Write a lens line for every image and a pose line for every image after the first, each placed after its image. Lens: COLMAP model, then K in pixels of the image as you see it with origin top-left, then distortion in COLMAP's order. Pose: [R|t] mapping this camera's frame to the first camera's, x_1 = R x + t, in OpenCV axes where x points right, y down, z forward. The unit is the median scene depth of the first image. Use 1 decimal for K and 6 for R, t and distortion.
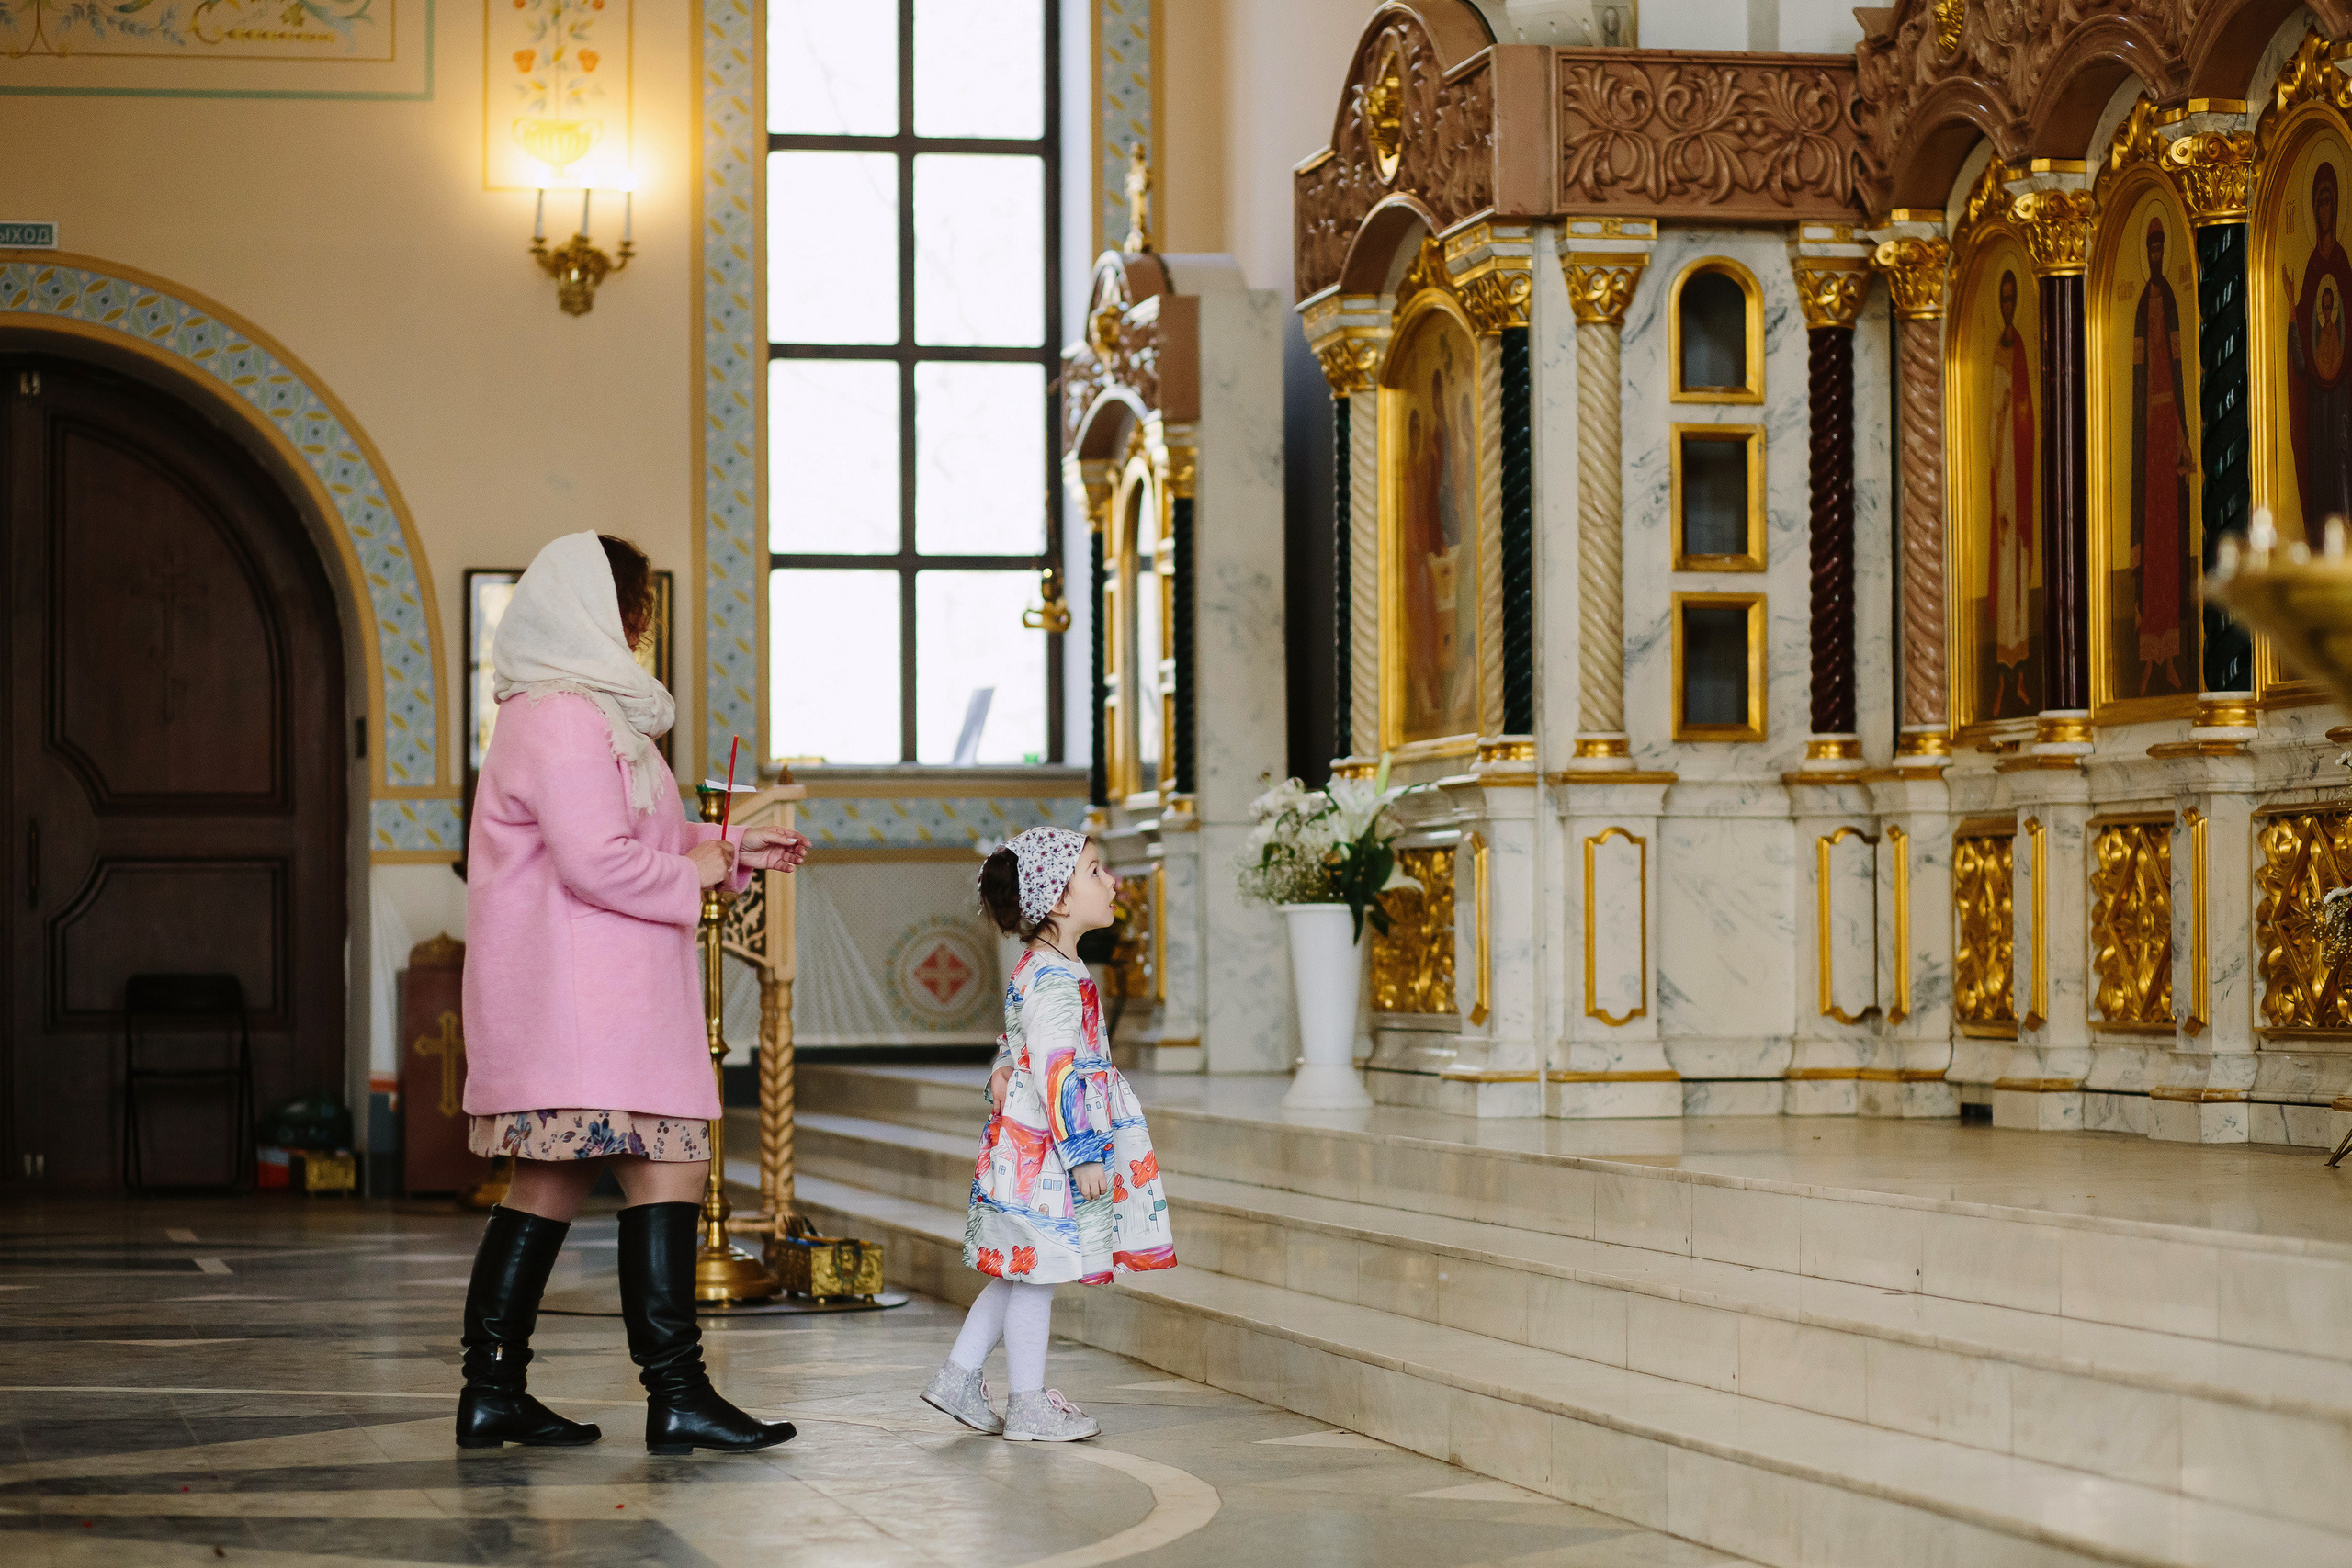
lens RADIAL K [[5737.0, 0, 1176.0], [0, 5737.0, 784.0], [0, 0, 1]] dist [-0.075994, -0.756848]
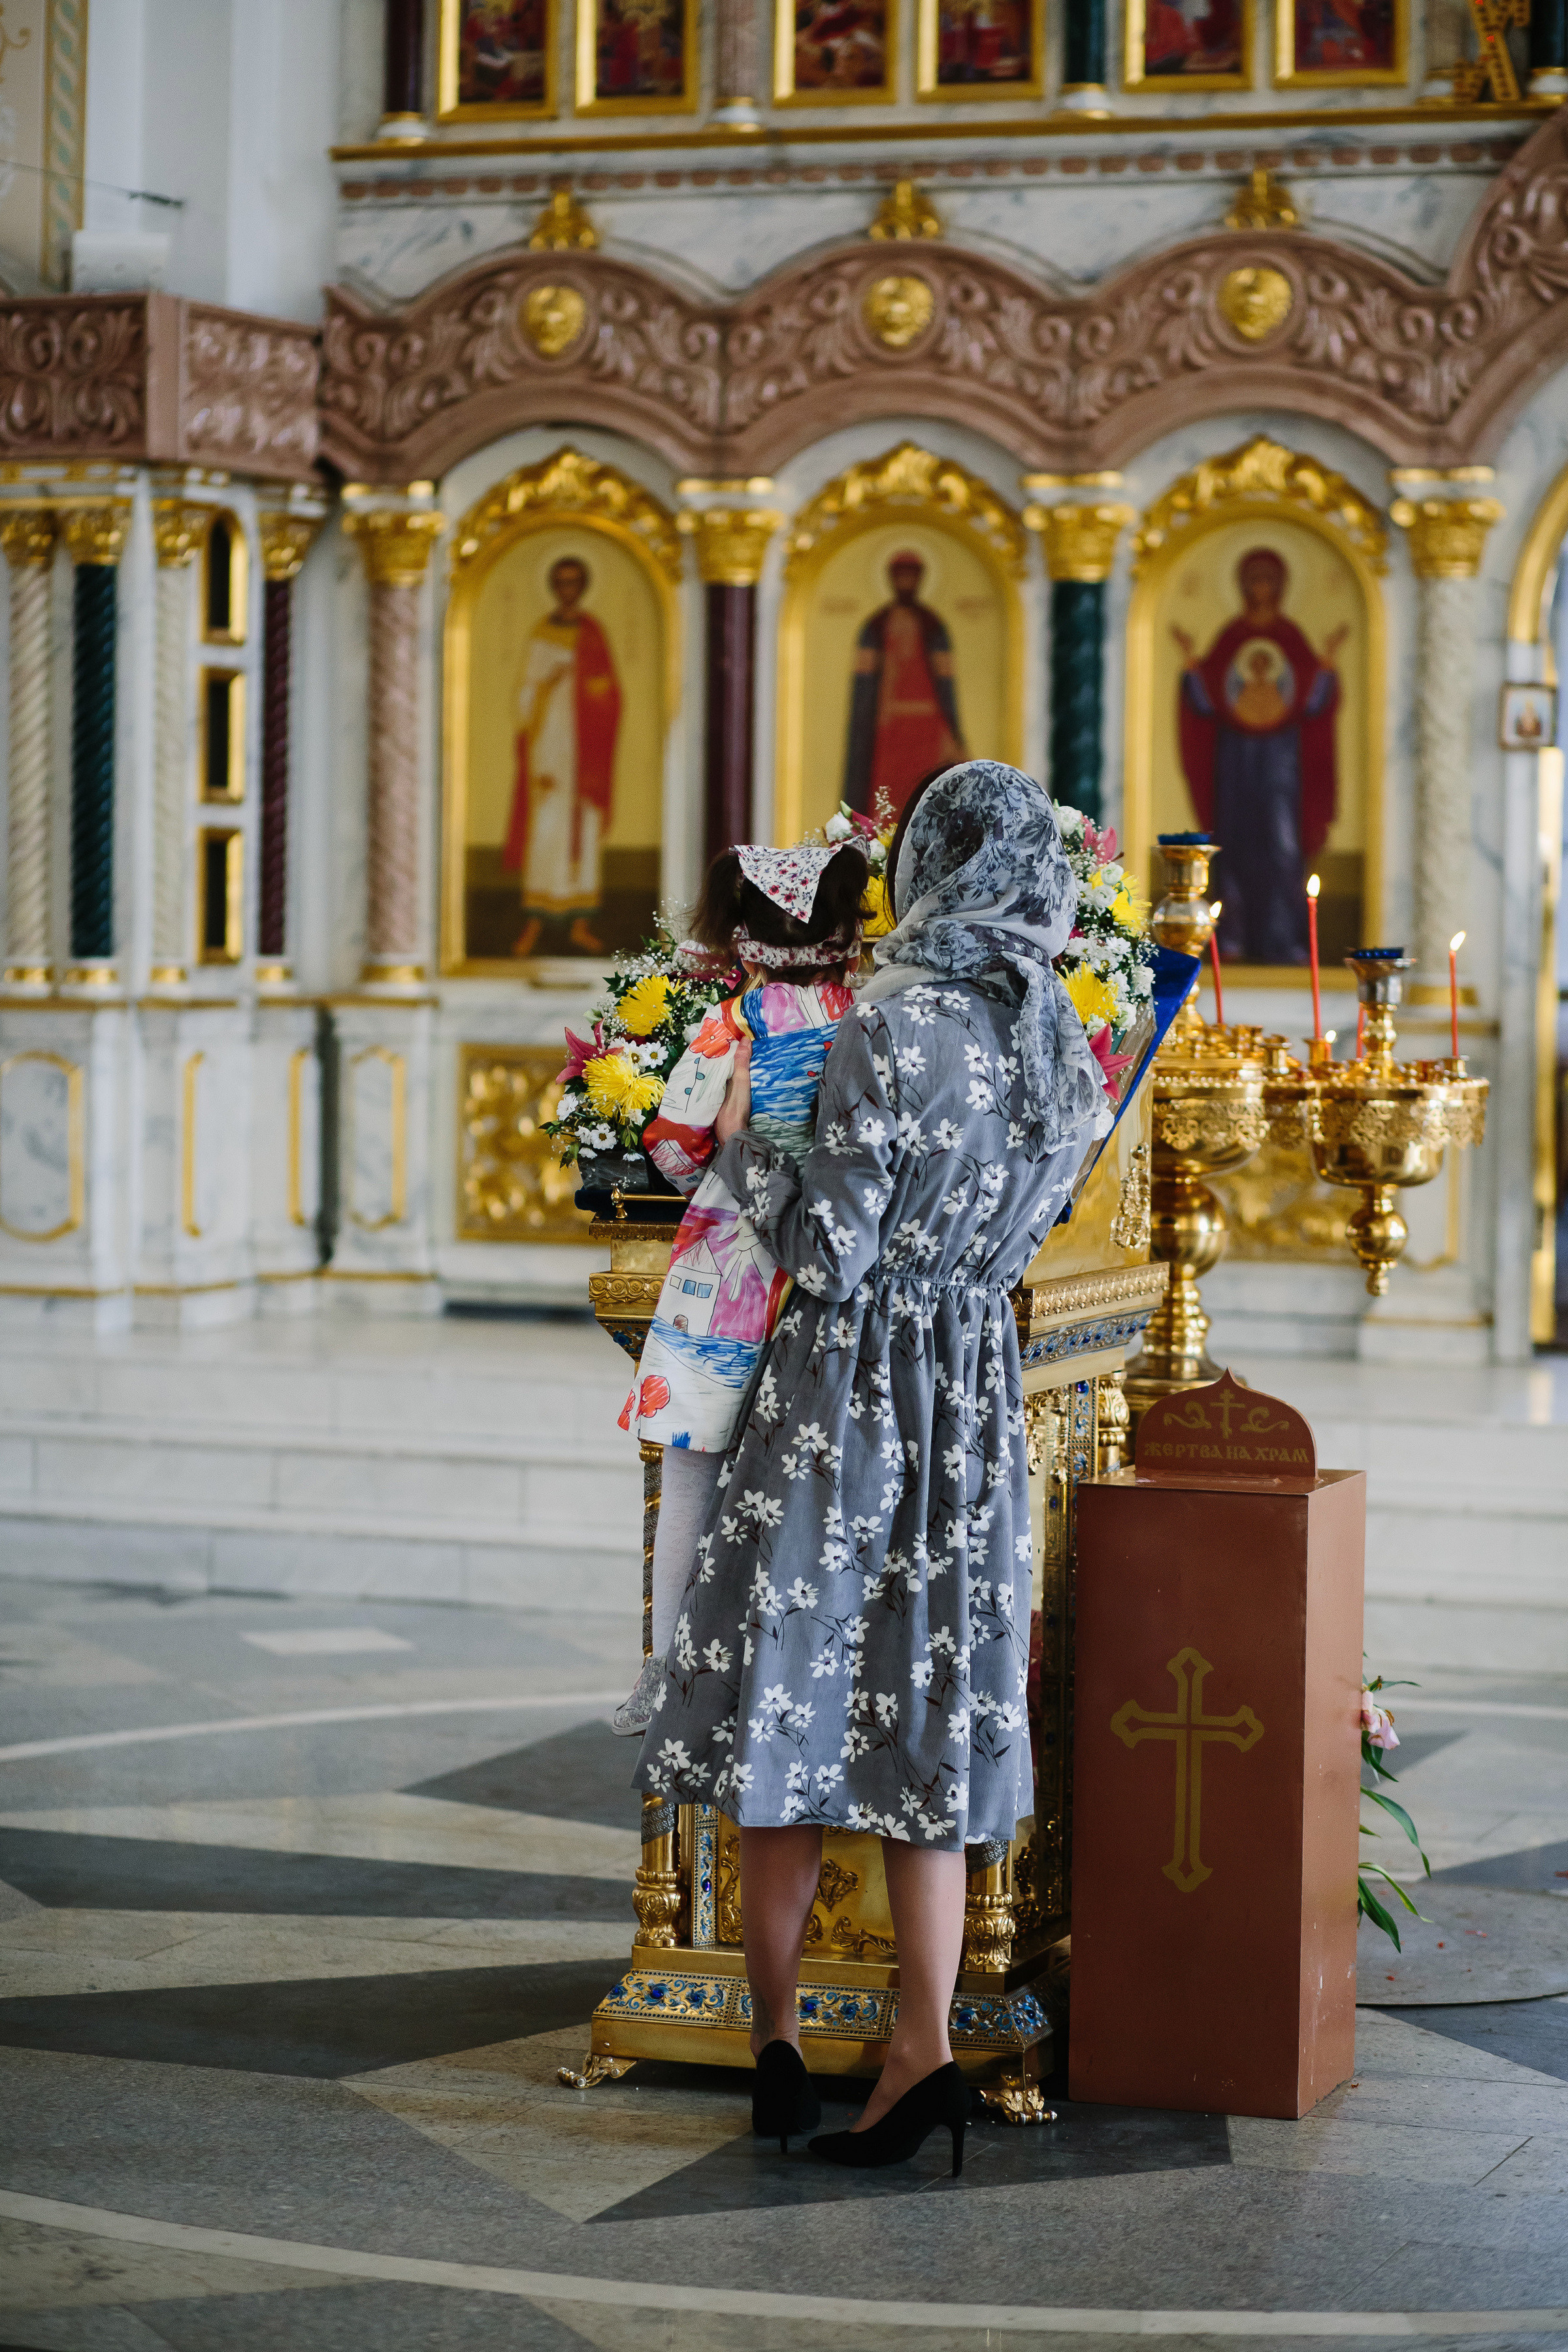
lens RADIAL K [[5737.6, 0, 784.0], [0, 5737.6, 1176.0], [0, 0, 1]] dist [-0.075994, -0.756848]
pose [[0.551649, -0.032154, 0.833456, -0.736672], [-0.042201, 0.996901, 0.066392, -0.043850], [-0.833008, -0.071798, 0.548582, 0.328873]]
